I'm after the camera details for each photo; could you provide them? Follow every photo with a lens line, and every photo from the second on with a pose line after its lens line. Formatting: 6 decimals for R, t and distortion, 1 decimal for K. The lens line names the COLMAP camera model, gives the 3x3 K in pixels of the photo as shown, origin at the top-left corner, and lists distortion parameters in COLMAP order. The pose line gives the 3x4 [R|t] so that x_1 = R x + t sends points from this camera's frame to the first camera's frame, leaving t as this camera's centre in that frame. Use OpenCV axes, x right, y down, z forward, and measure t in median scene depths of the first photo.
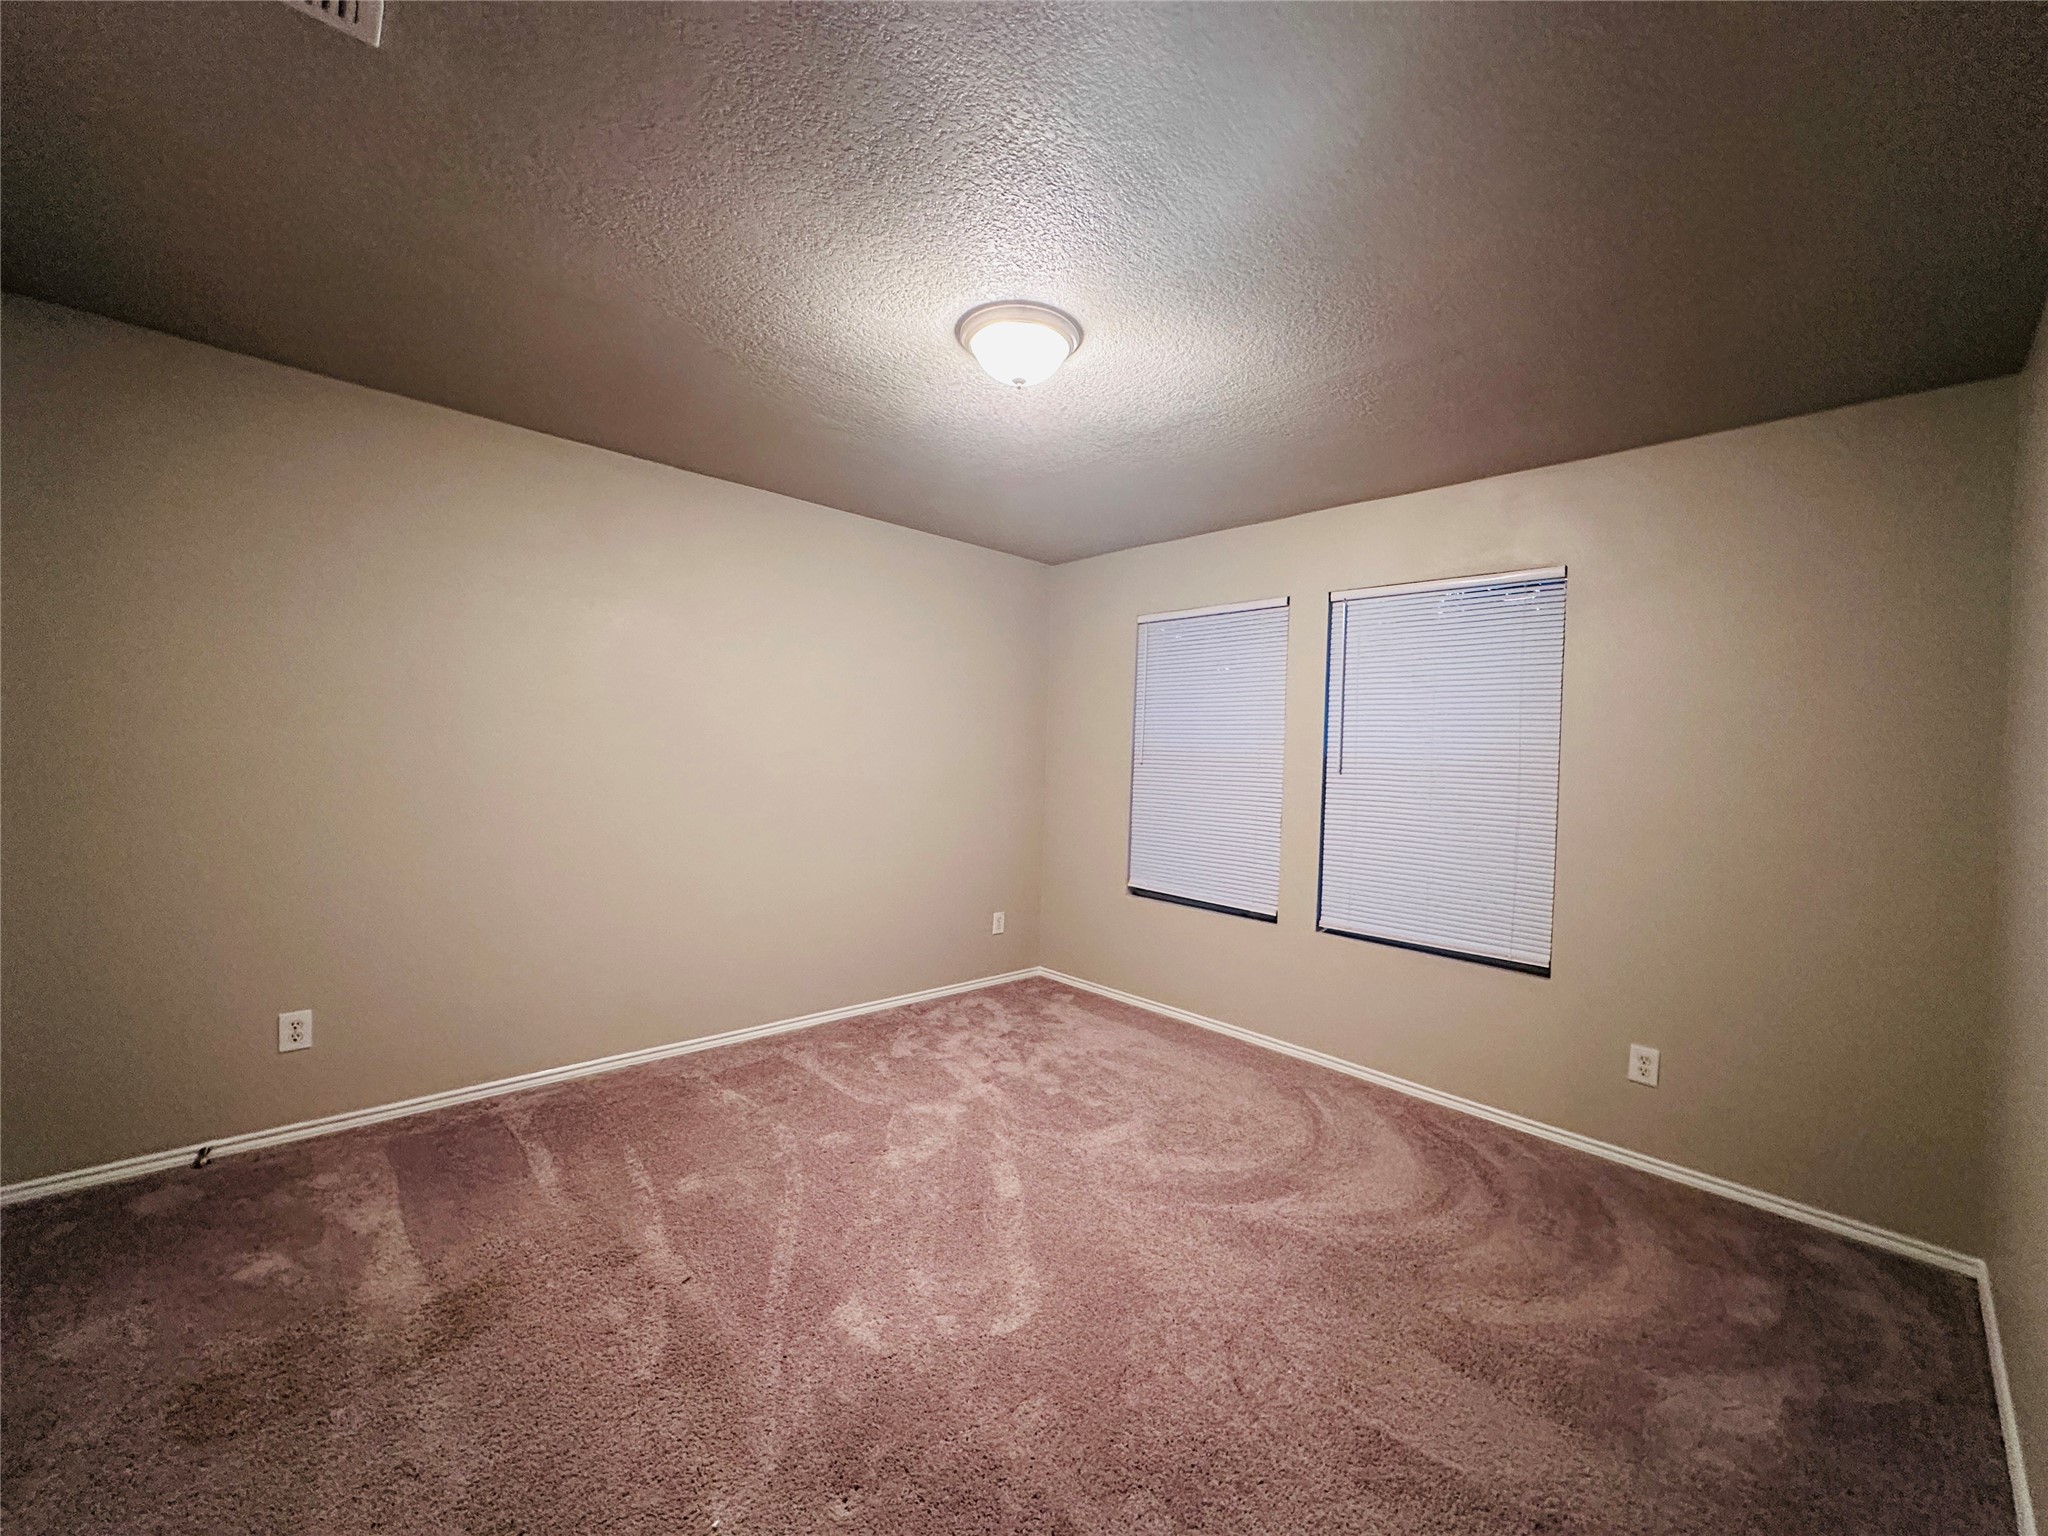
lens RADIAL K [[818.5, 0, 1023.0], [0, 818.5, 767.9], [0, 0, 1]] dist [-0.001936, -0.000027]
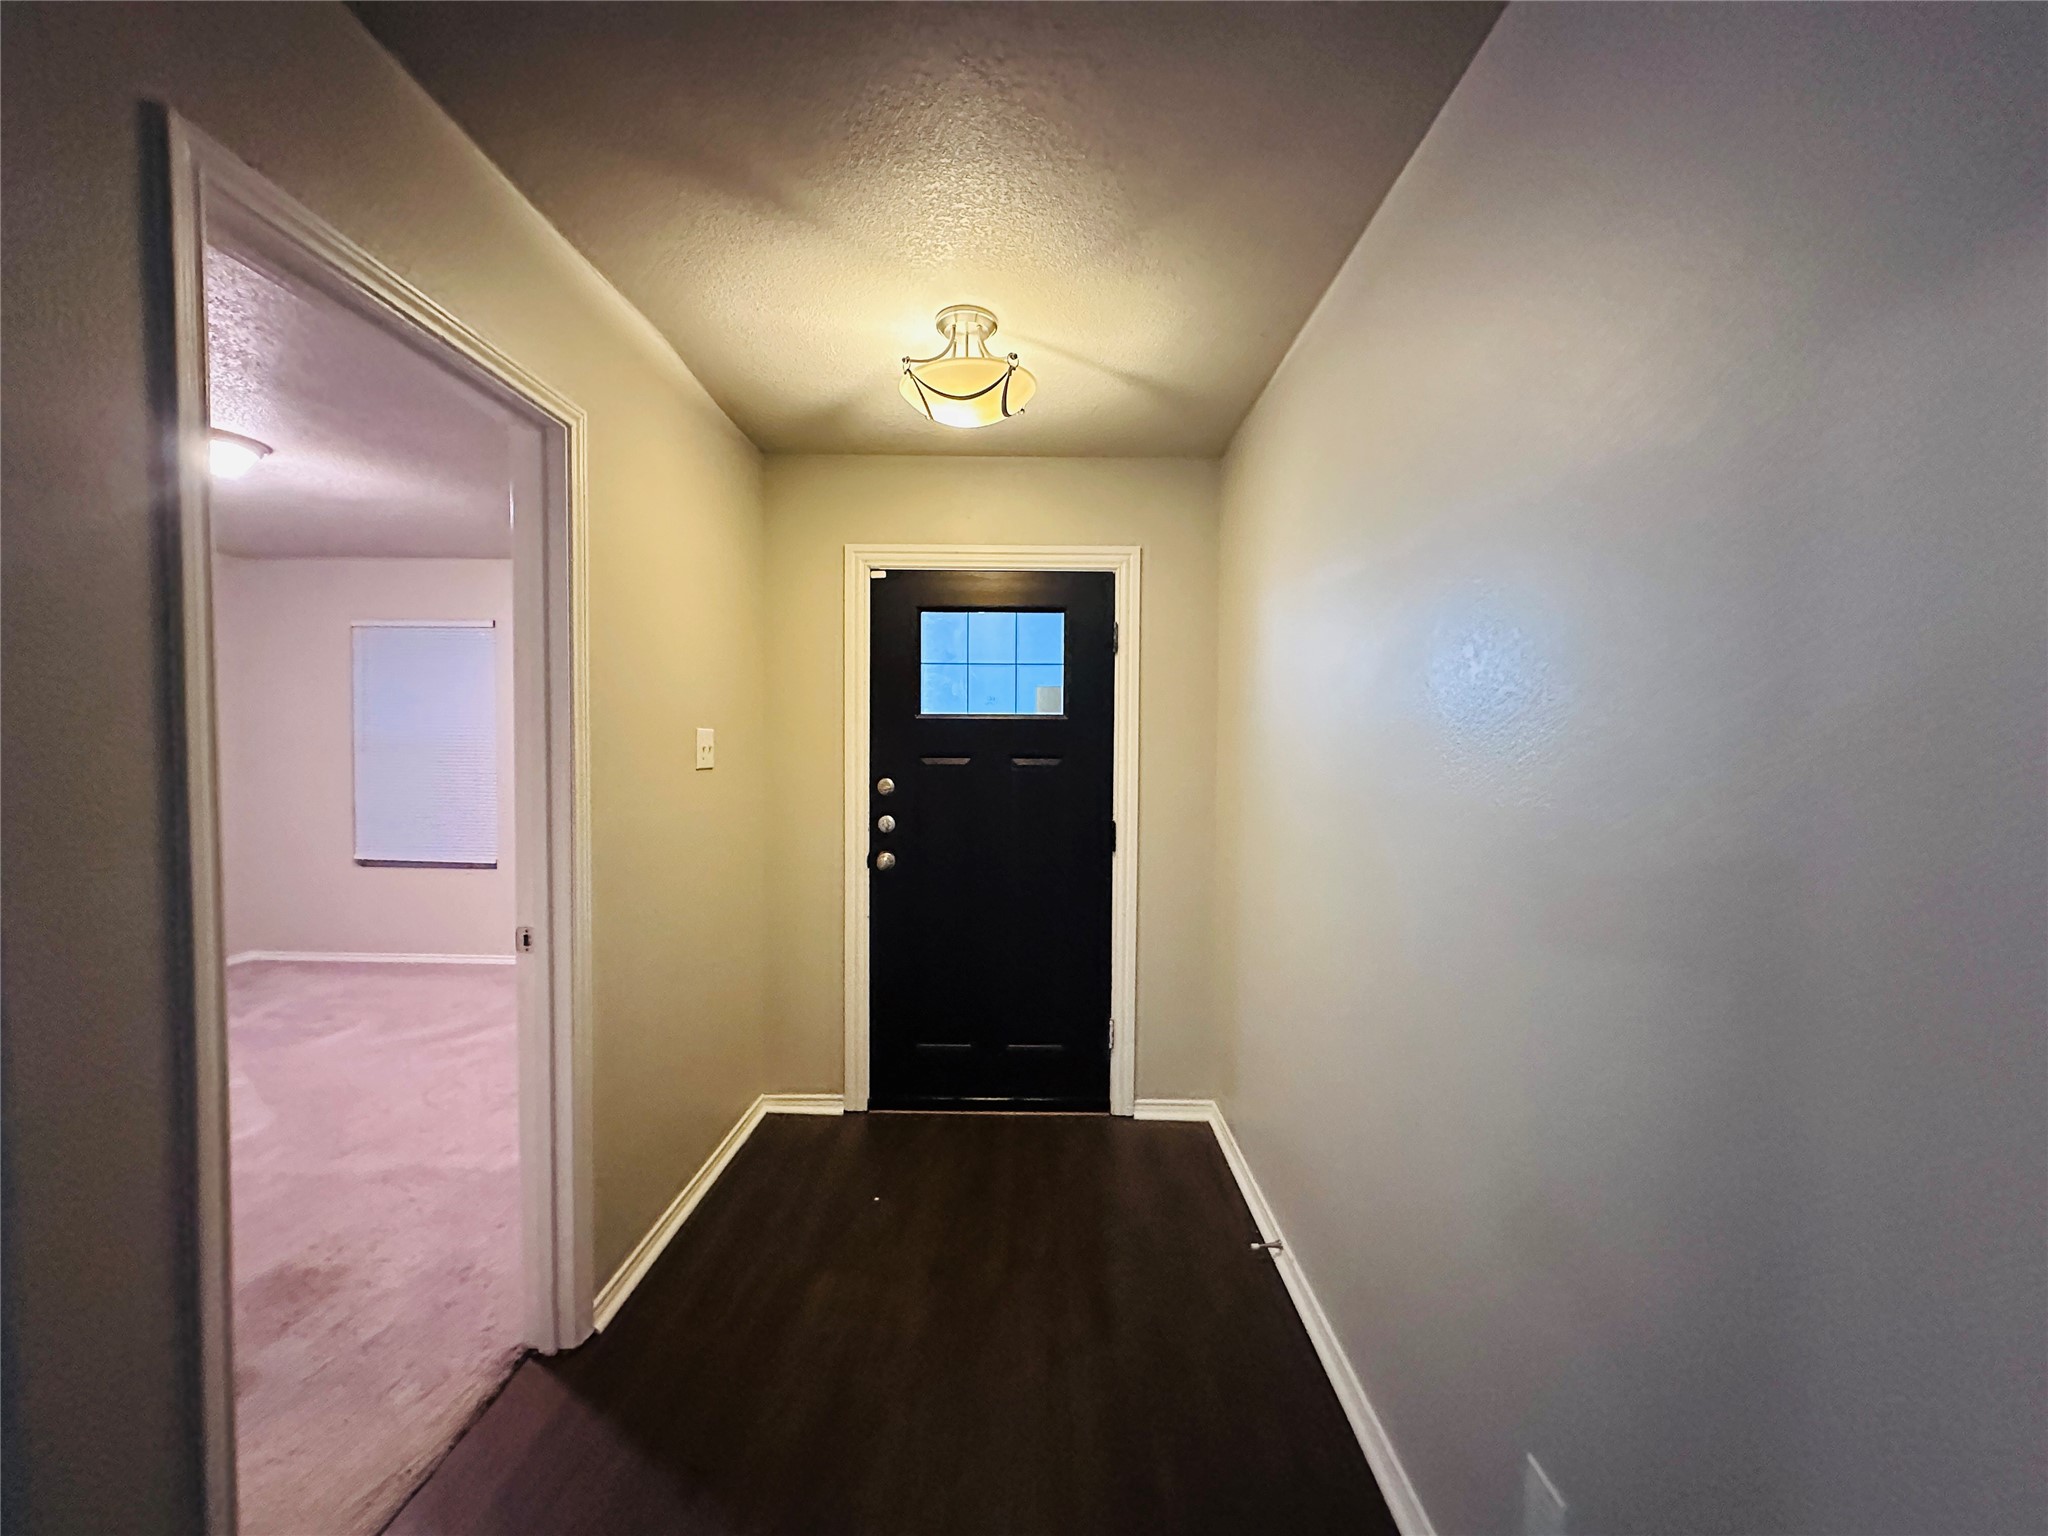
lens RADIAL K [[818.5, 0, 1021.7], [0, 818.5, 769.2], [0, 0, 1]] dist [-0.001936, -0.000027]
pose [[0.701723, -0.044274, 0.711072, -0.026414], [0.030864, 0.999019, 0.031745, 0.014281], [-0.711781, -0.000329, 0.702402, -0.529998]]
